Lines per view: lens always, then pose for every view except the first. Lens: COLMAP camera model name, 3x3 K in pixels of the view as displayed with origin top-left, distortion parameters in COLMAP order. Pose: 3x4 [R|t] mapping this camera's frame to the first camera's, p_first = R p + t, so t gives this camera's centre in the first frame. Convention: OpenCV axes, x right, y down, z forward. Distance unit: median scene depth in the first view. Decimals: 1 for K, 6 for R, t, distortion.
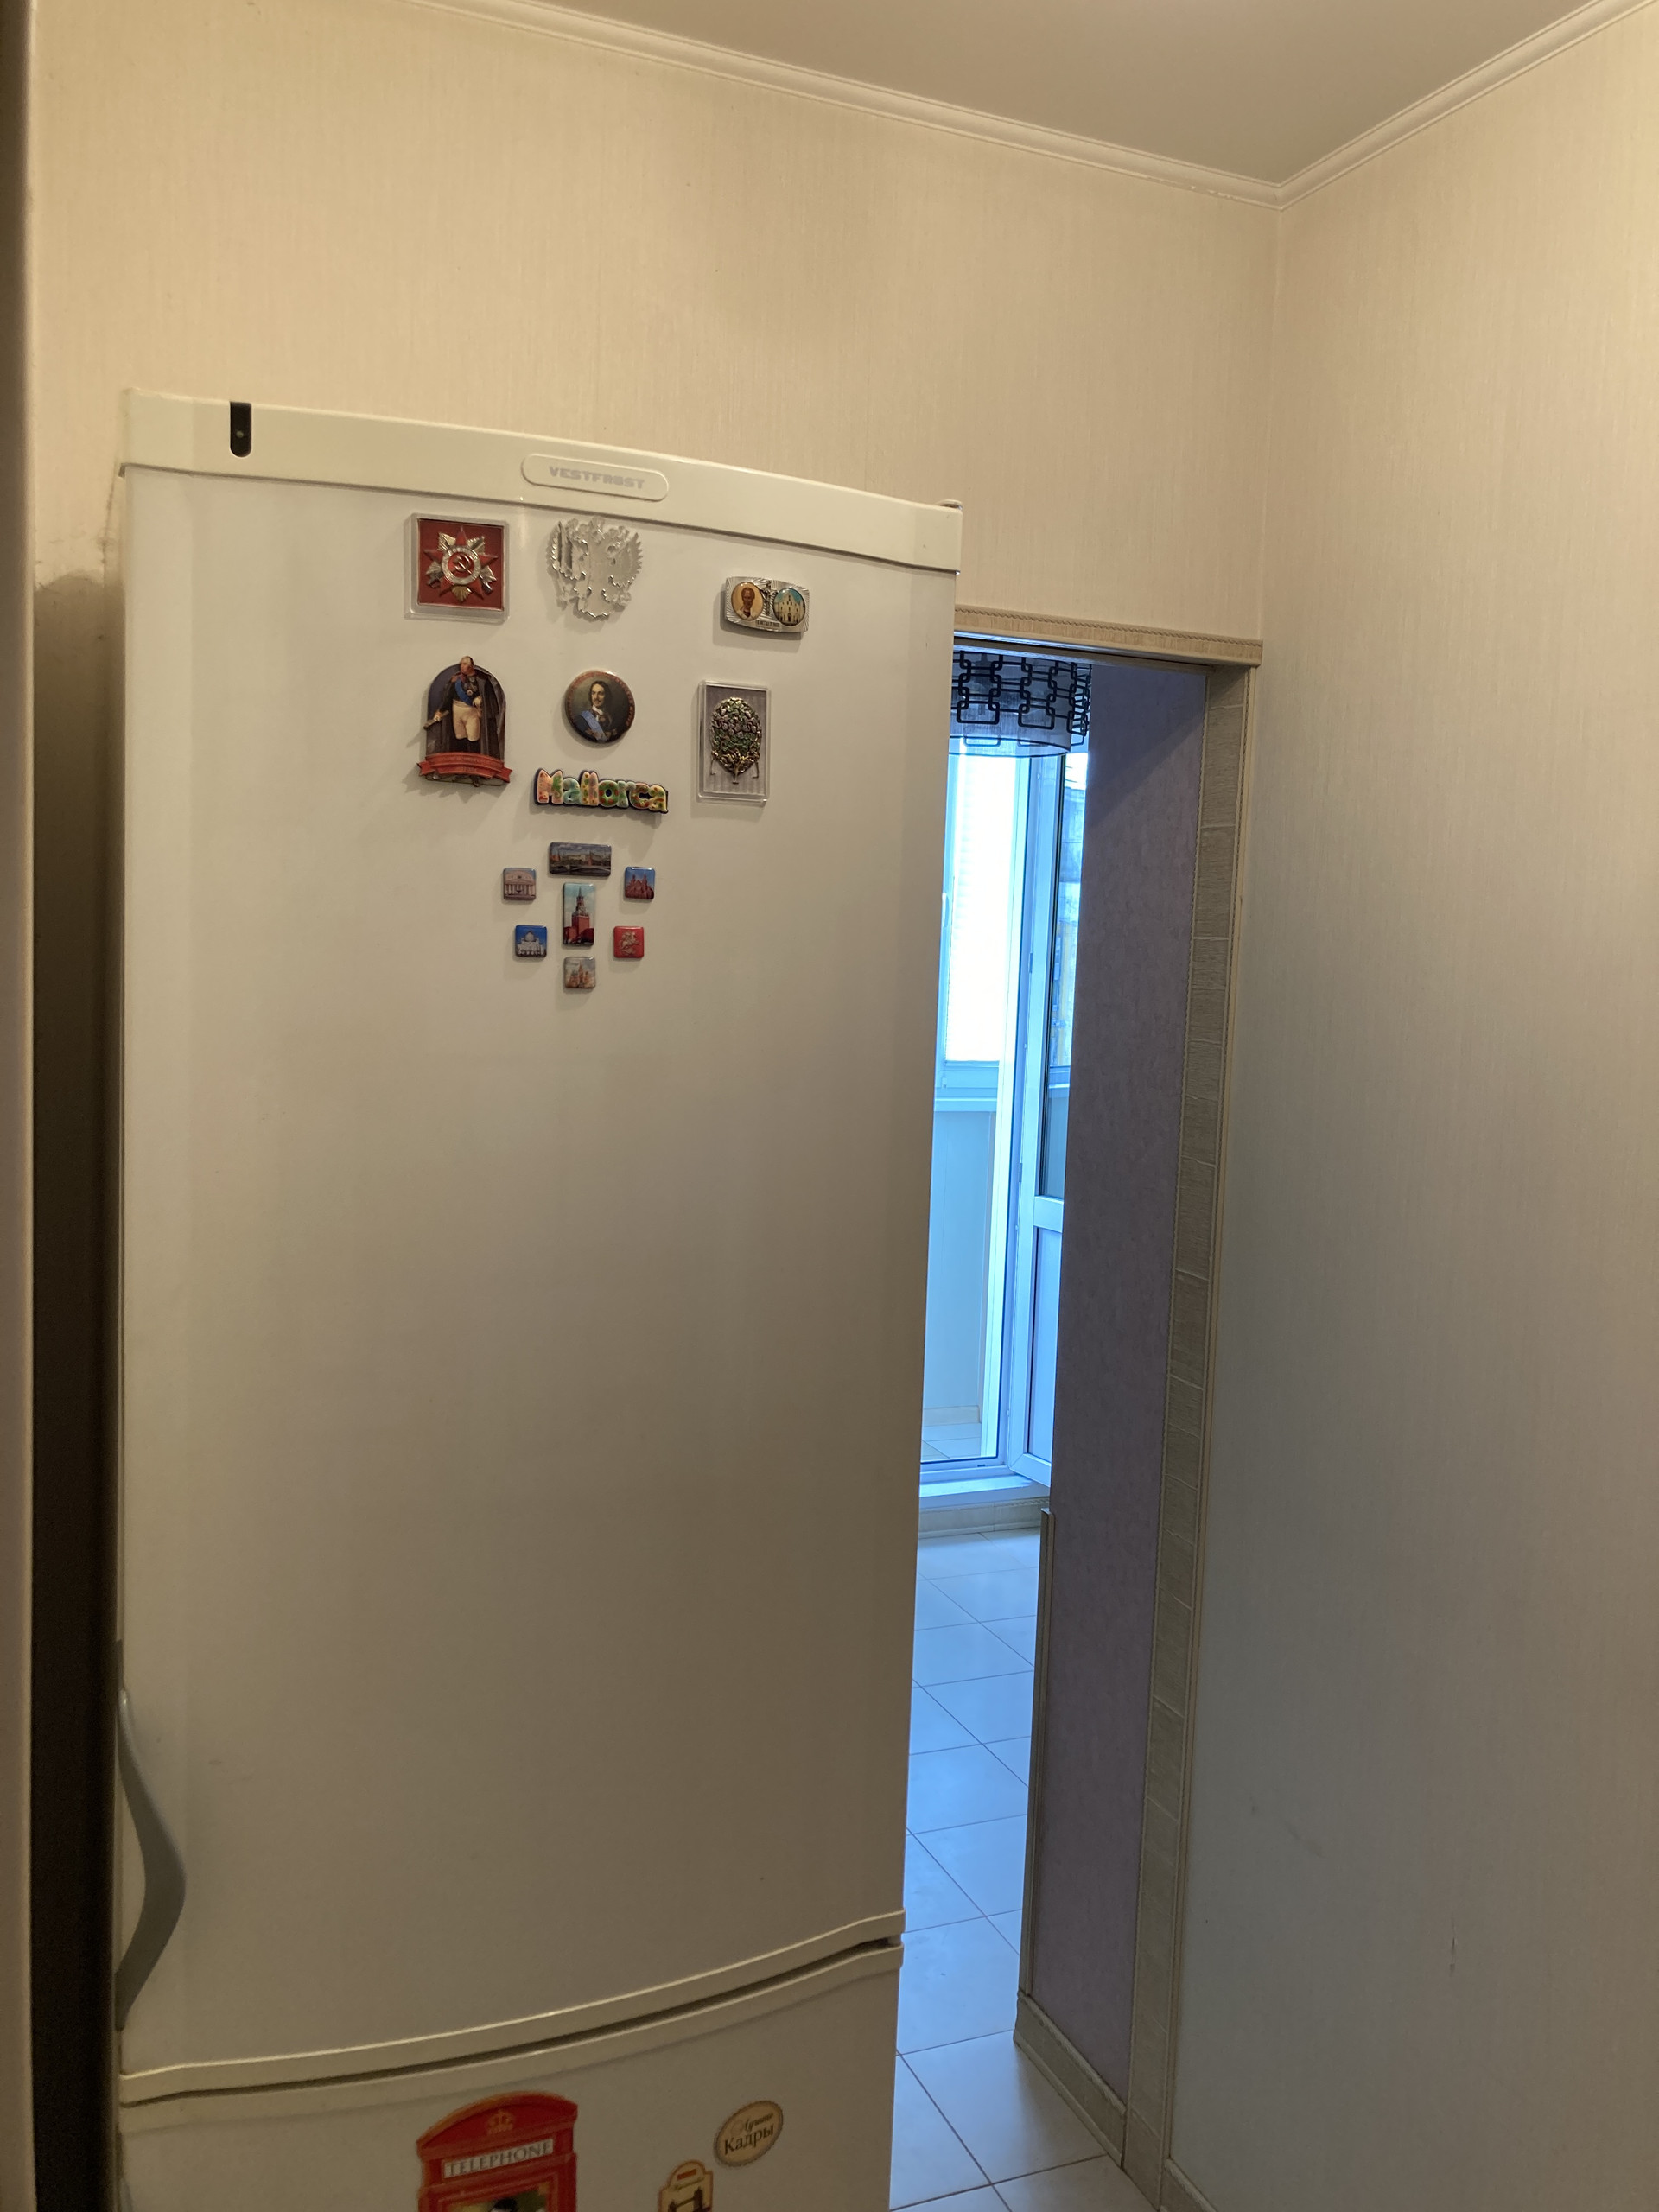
lens RADIAL K [[1810.3, 0, 832.6], [0, 1810.3, 1095.8], [0, 0, 1]] dist [0.047367, -0.067264]
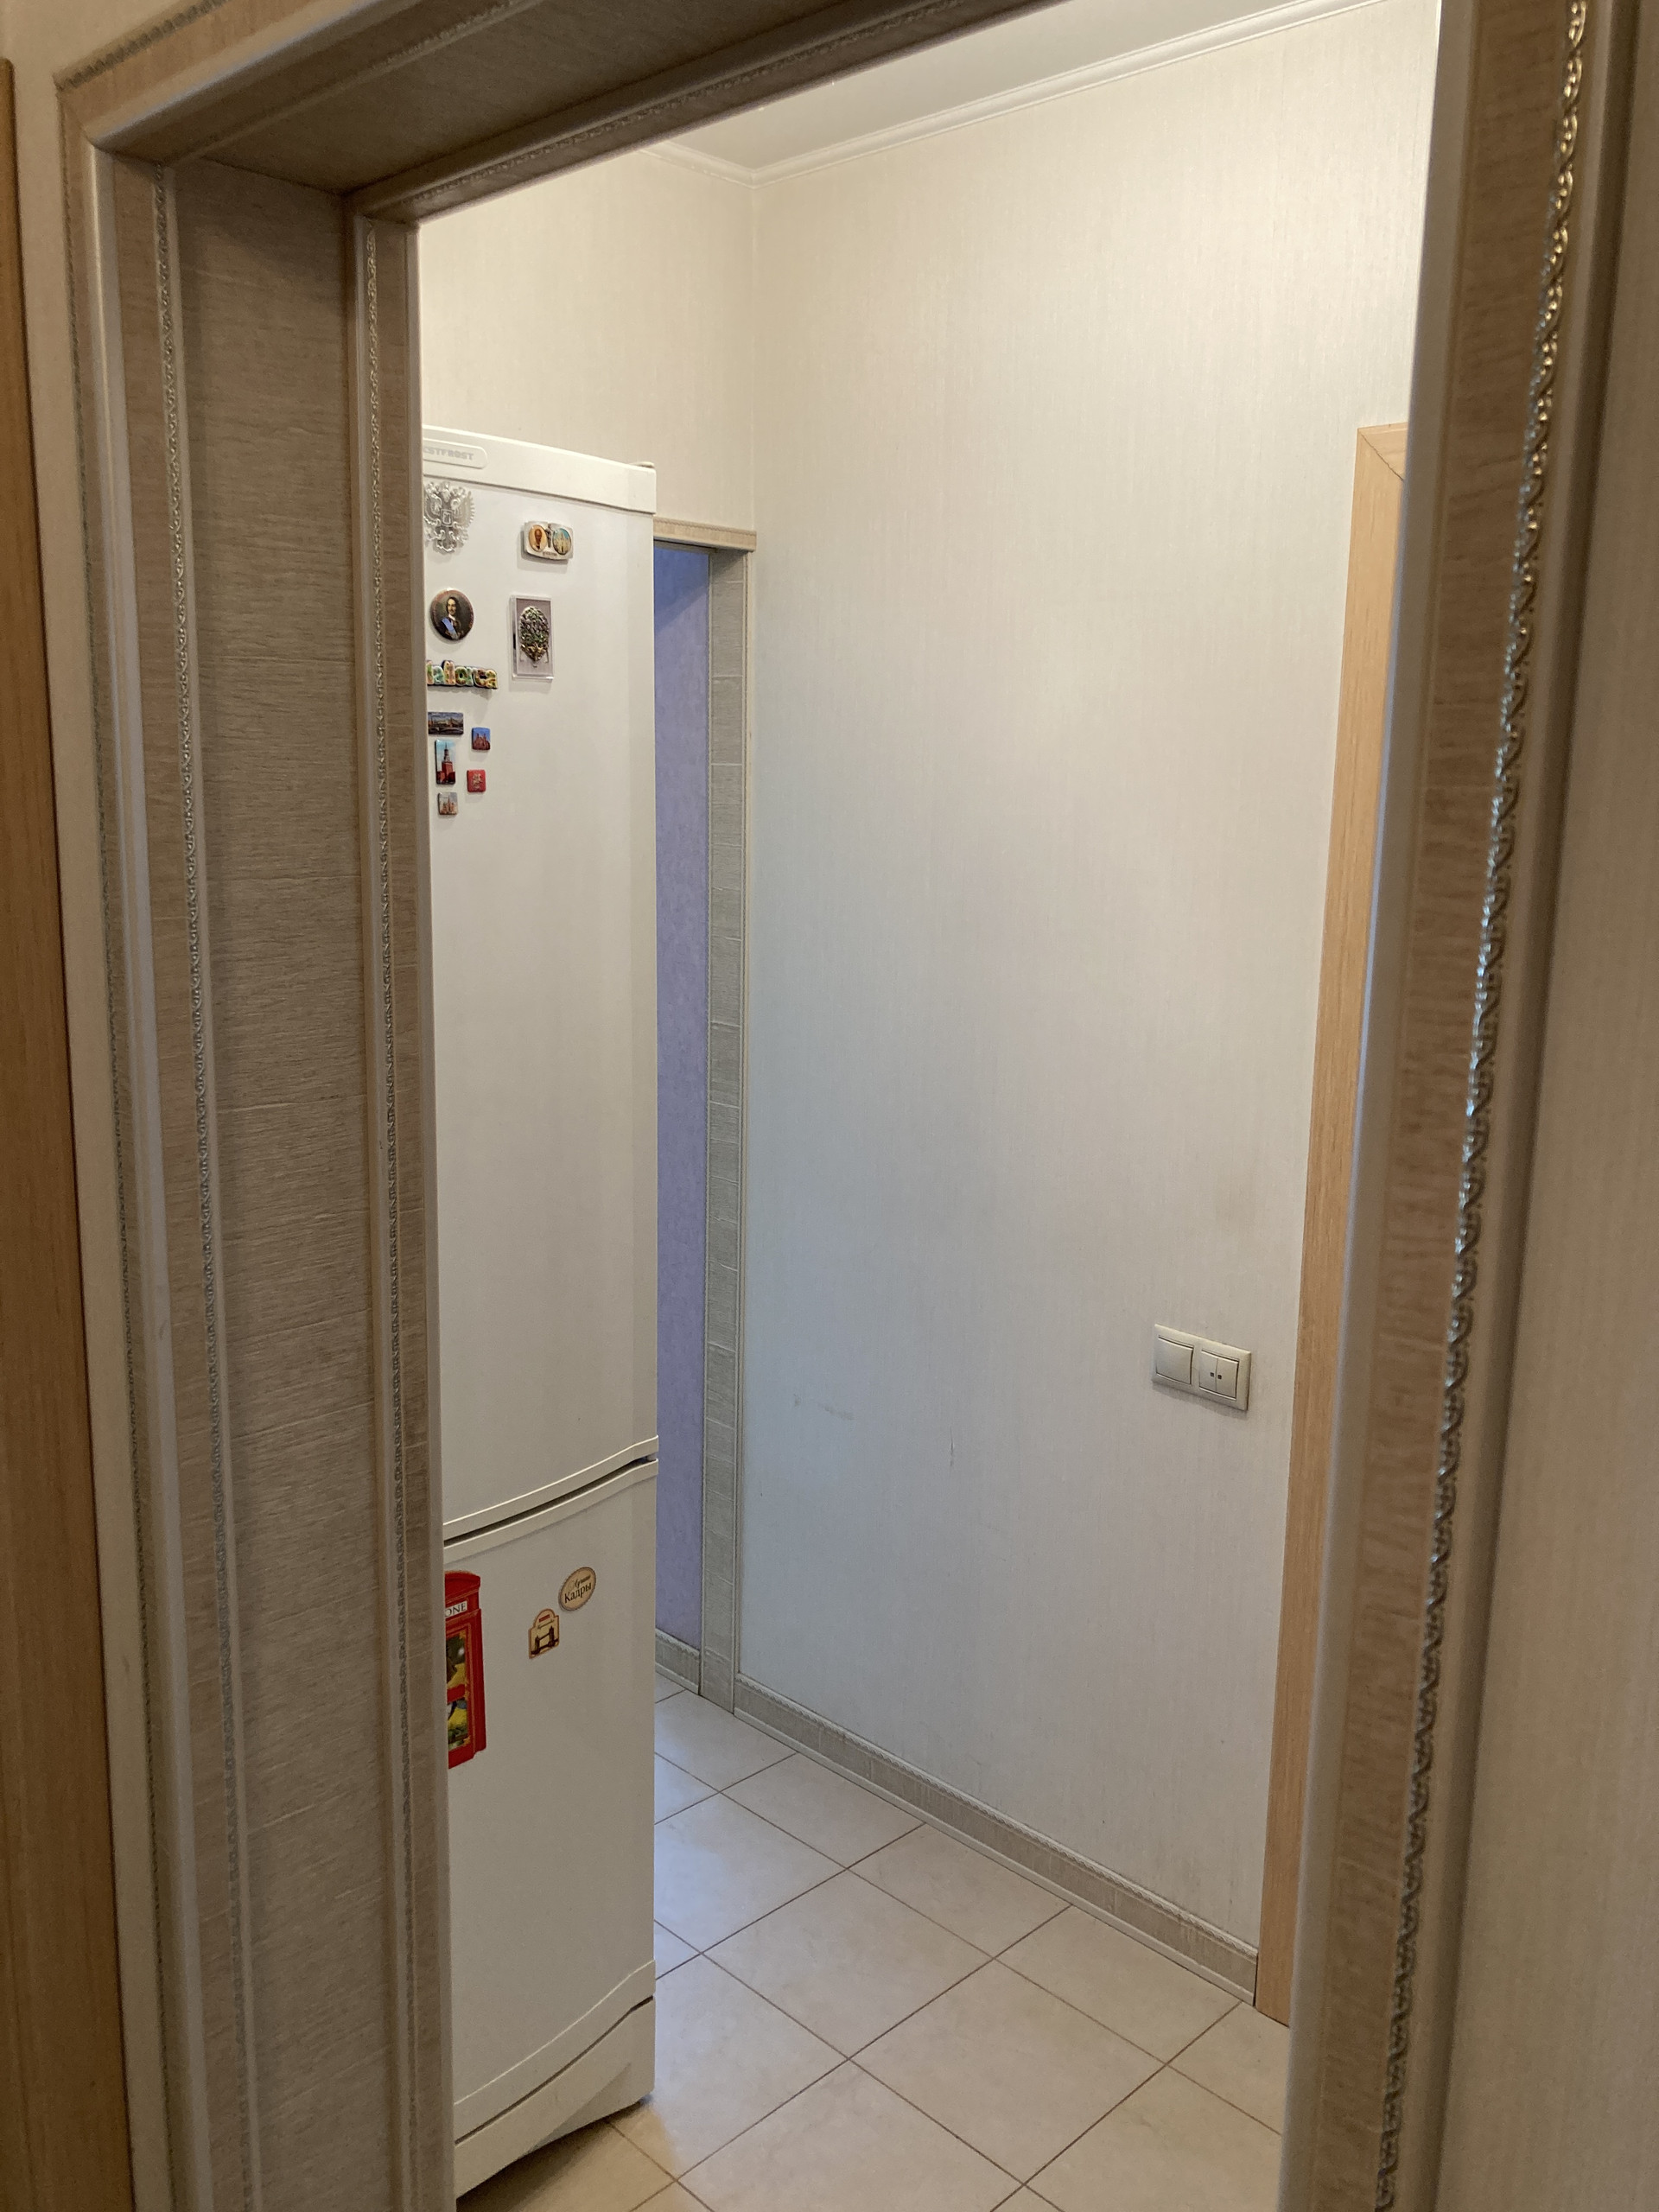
lens RADIAL K [[1810.3, 0, 832.6], [0, 1810.3, 1095.8], [0, 0, 1]] dist [0.047367, -0.067264]
pose [[0.926230, -0.087685, 0.366620, -0.394927], [0.050418, 0.992648, 0.110037, 0.018869], [-0.373573, -0.083435, 0.923841, -0.450777]]
